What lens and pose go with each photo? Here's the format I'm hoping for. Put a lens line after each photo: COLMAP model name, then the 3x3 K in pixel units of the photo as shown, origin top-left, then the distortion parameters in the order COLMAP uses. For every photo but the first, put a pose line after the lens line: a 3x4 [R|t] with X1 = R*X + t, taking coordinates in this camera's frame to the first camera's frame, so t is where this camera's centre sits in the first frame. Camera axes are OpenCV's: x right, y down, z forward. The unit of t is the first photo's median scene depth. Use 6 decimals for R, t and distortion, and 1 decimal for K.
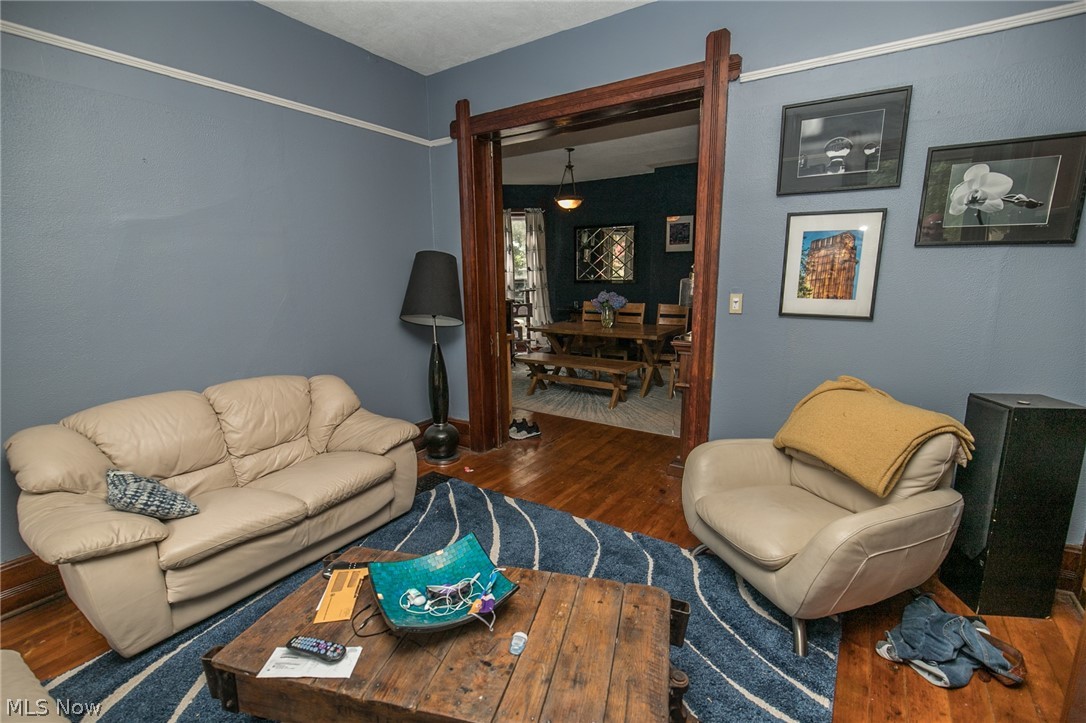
lens RADIAL K [[492.1, 0, 541.8], [0, 492.1, 368.9], [0, 0, 1]] dist [-0.000796, 0.000146]
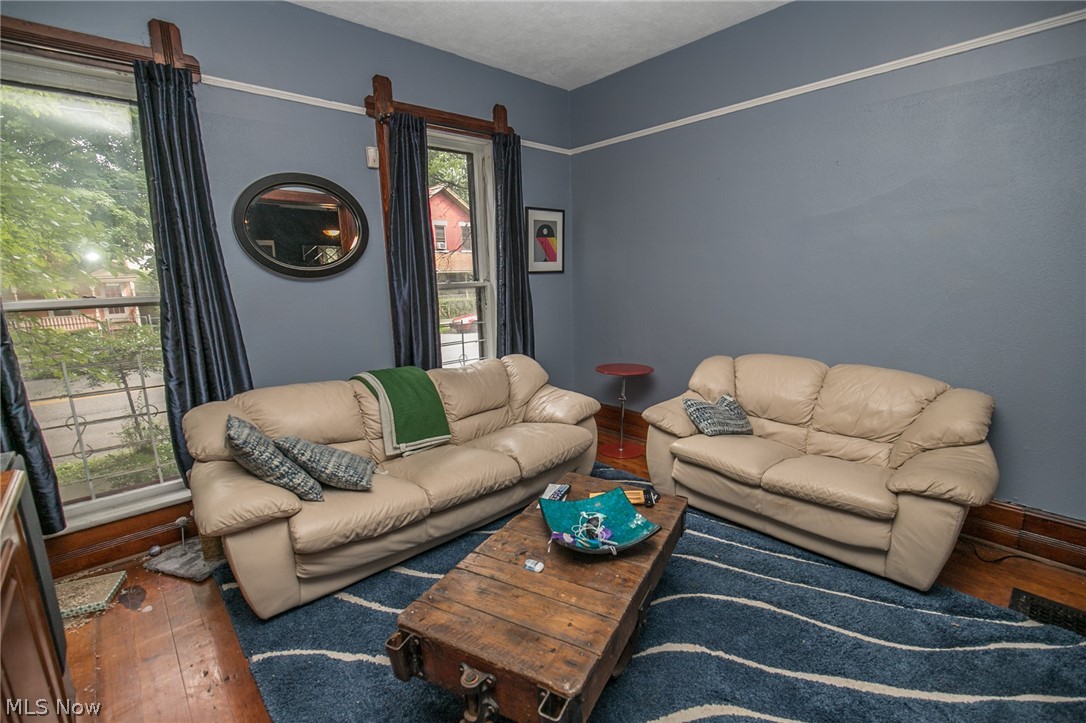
lens RADIAL K [[492.1, 0, 541.8], [0, 492.1, 368.9], [0, 0, 1]] dist [-0.000796, 0.000146]
pose [[-0.245589, 0.205649, -0.947309, 0.594284], [-0.165039, 0.954100, 0.249910, -0.133428], [0.955221, 0.217718, -0.200377, 0.677030]]
